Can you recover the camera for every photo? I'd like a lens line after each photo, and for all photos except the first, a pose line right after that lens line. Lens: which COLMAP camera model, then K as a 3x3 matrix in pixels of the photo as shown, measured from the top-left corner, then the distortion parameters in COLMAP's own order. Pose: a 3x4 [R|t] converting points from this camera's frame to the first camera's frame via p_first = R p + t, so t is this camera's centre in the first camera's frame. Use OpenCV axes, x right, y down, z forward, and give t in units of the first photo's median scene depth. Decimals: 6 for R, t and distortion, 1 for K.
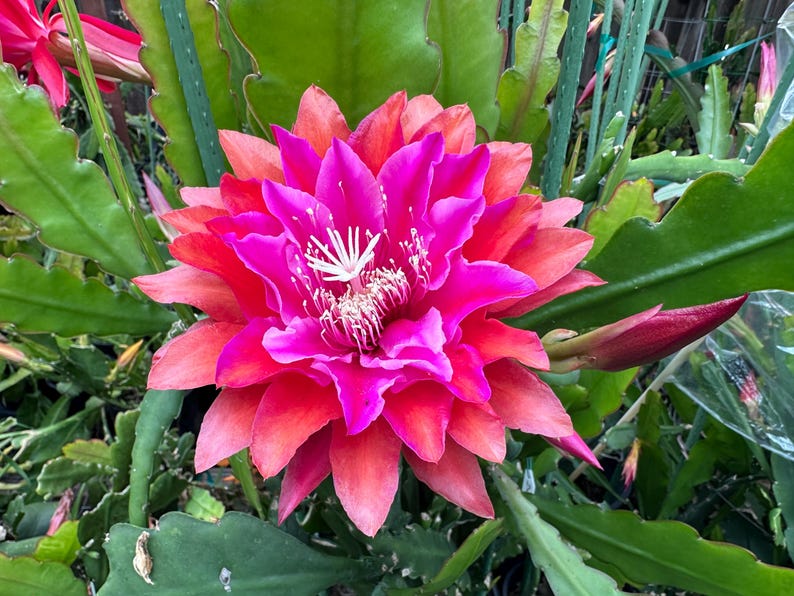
lens RADIAL K [[580.4, 0, 370.5], [0, 580.4, 347.4], [0, 0, 1]] dist [0.000794, 0.004078]
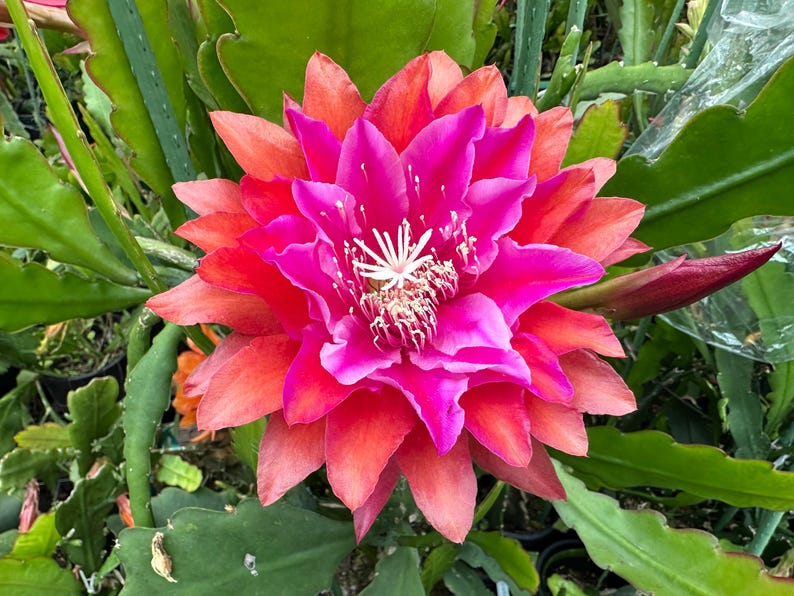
lens RADIAL K [[579.7, 0, 371.0], [0, 579.7, 345.9], [0, 0, 1]] dist [0.001183, 0.002318]
pose [[0.984585, -0.130458, 0.116506, -0.110086], [0.113396, 0.983250, 0.142693, -0.081440], [-0.133170, -0.127282, 0.982886, 0.047536]]
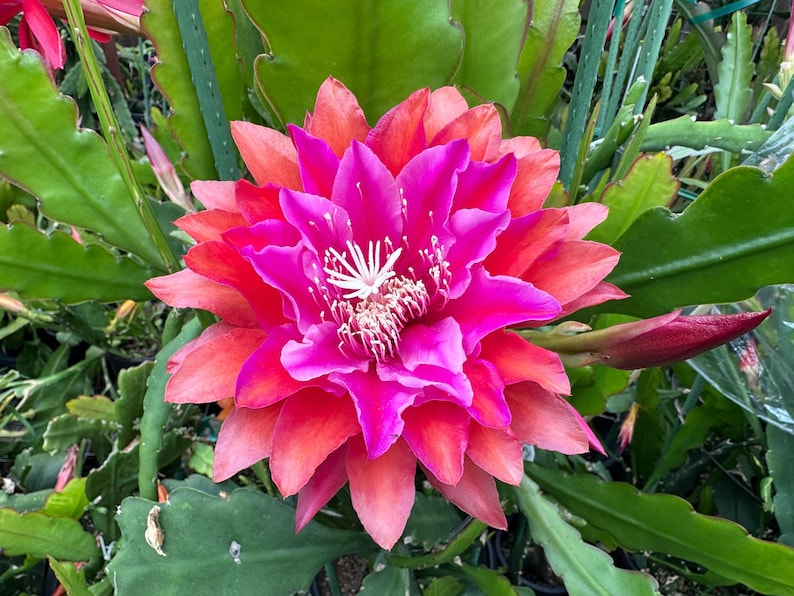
lens RADIAL K [[580.4, 0, 370.5], [0, 580.4, 347.4], [0, 0, 1]] dist [0.000794, 0.004078]
pose [[0.999863, 0.015490, 0.005800, -0.020374], [-0.015987, 0.994996, 0.098626, -0.065731], [-0.004243, -0.098705, 0.995108, 0.008359]]
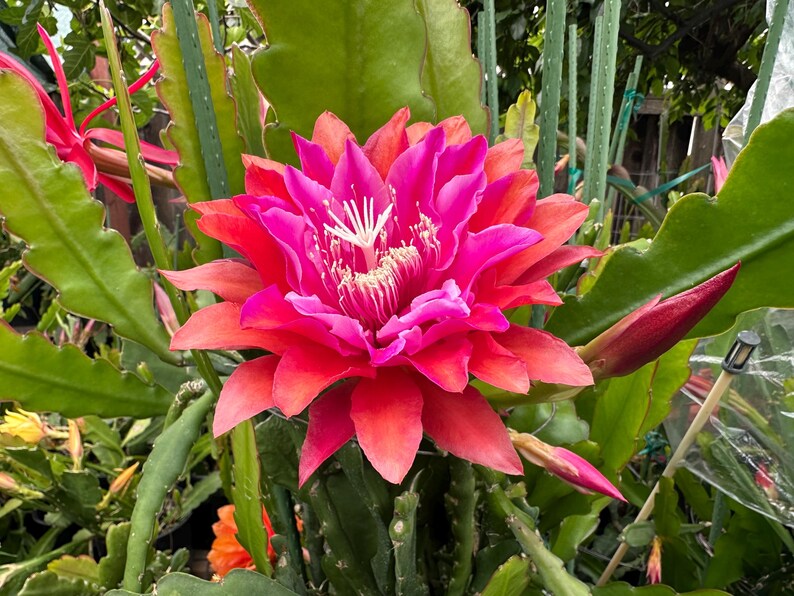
lens RADIAL K [[579.7, 0, 371.0], [0, 579.7, 345.9], [0, 0, 1]] dist [0.001183, 0.002318]
pose [[0.999506, -0.028952, 0.012215, -0.024065], [0.031108, 0.966590, -0.254432, 0.175911], [-0.004441, 0.254686, 0.967014, 0.009494]]
